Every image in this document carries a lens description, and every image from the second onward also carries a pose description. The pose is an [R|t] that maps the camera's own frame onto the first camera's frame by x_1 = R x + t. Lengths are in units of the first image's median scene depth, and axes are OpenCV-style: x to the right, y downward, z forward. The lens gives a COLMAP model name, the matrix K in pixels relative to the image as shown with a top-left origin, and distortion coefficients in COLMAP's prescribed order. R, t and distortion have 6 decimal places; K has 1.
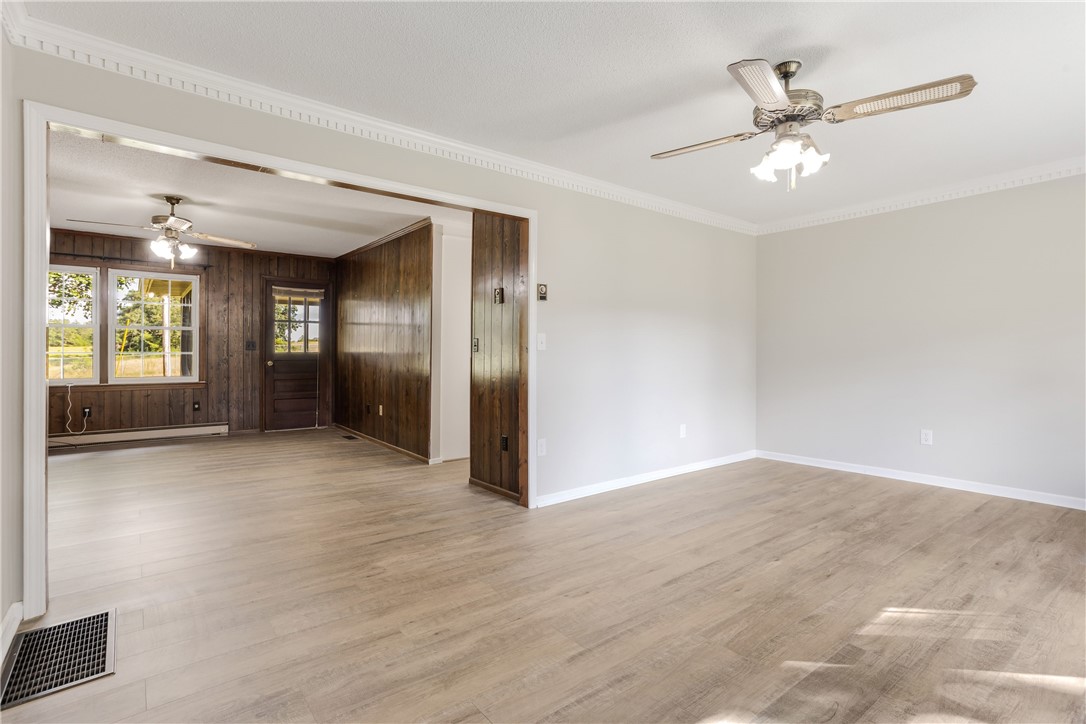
lens RADIAL K [[529.2, 0, 543.5], [0, 529.2, 341.7], [0, 0, 1]] dist [0.001278, 0.003659]
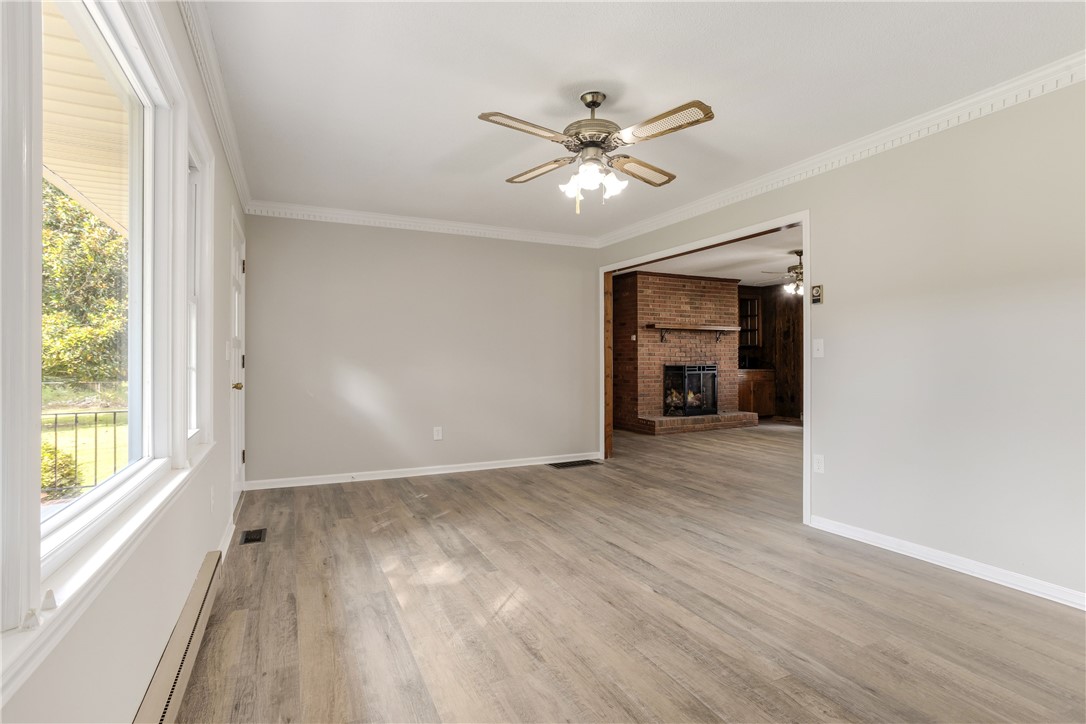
lens RADIAL K [[529.2, 0, 543.9], [0, 529.2, 361.7], [0, 0, 1]] dist [0.001278, 0.003659]
pose [[-0.215558, 0.003206, -0.976486, 1.294294], [0.031850, 0.999486, -0.003749, 0.014601], [0.975971, -0.031909, -0.215549, 0.965935]]
